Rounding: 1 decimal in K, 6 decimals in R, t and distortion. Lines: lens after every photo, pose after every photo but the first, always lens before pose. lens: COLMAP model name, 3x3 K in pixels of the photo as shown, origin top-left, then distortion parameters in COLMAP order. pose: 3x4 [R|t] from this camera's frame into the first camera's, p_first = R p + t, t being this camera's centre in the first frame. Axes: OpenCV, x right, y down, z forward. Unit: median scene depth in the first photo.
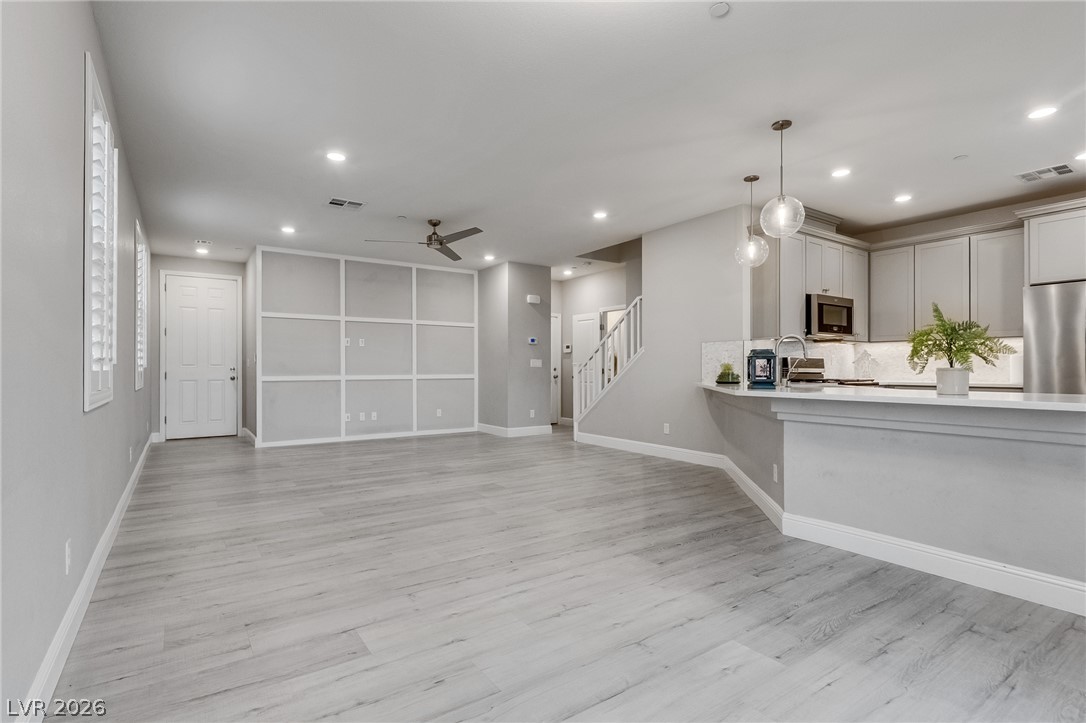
lens RADIAL K [[523.4, 0, 543.8], [0, 523.4, 364.8], [0, 0, 1]] dist [-0.012571, -0.000692]
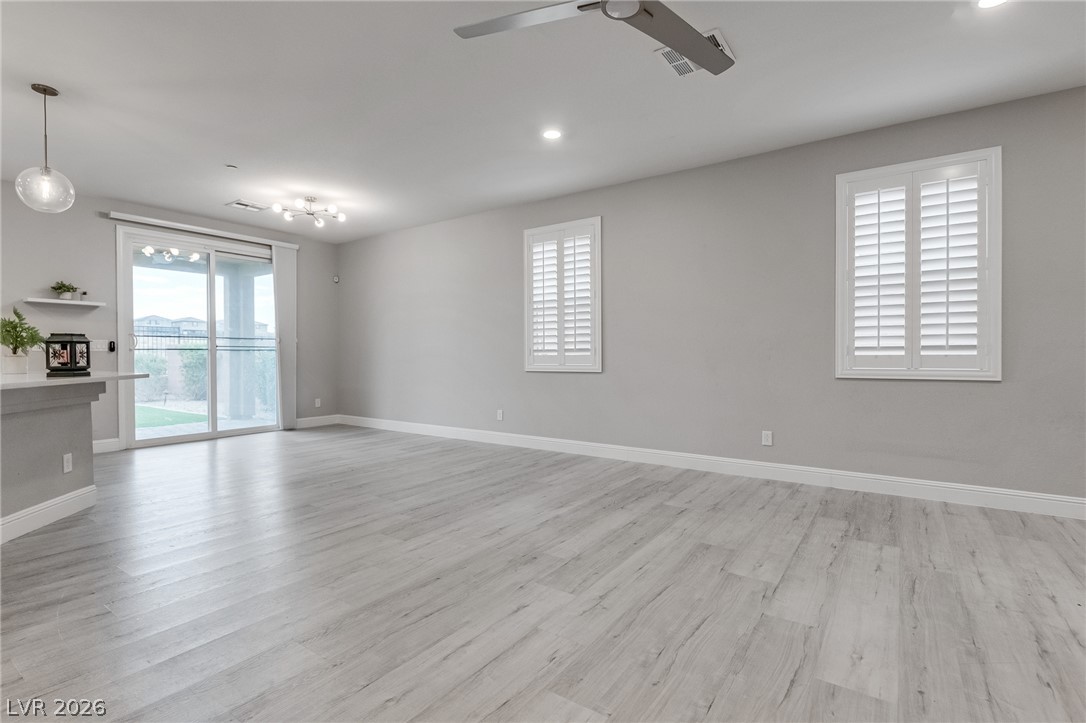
lens RADIAL K [[523.4, 0, 542.8], [0, 523.4, 361.5], [0, 0, 1]] dist [-0.012571, -0.000692]
pose [[-0.937205, 0.002755, -0.348767, -0.035578], [0.002491, 0.999996, 0.001207, 0.018706], [0.348769, 0.000262, -0.937209, 1.799261]]
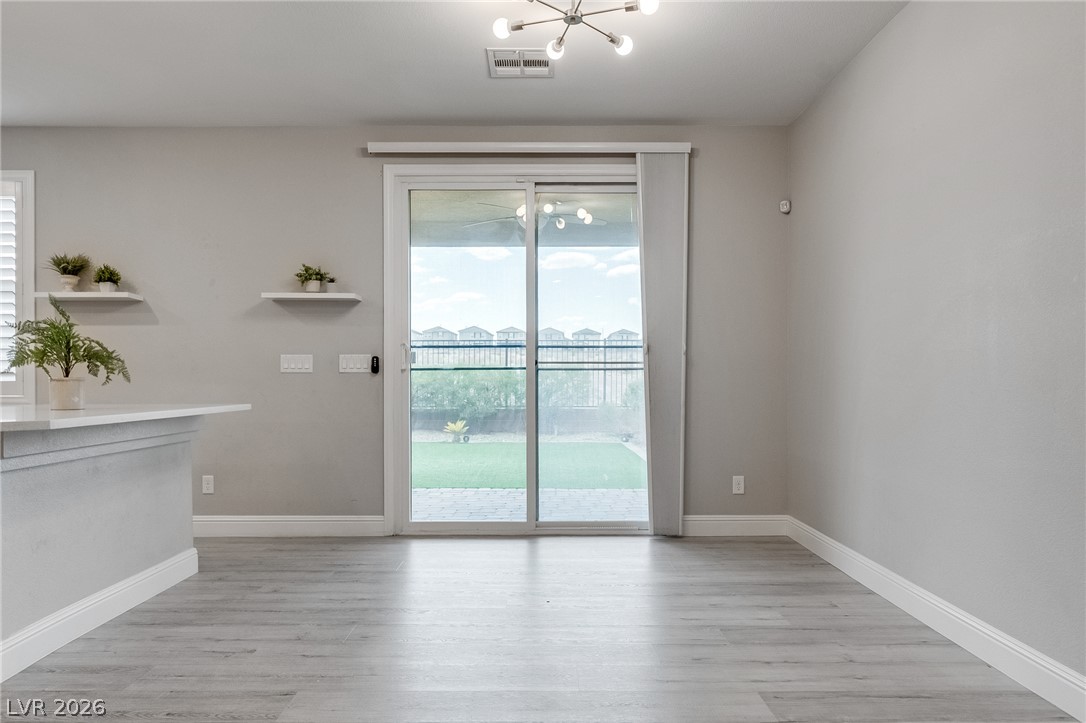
lens RADIAL K [[769.5, 0, 529.6], [0, 769.5, 385.4], [0, 0, 1]] dist [-0.002235, -0.000432]
pose [[-0.819169, -0.004985, 0.573530, -0.344901], [-0.007368, 0.999971, -0.001831, 0.011778], [-0.573504, -0.005725, -0.819183, 1.040083]]
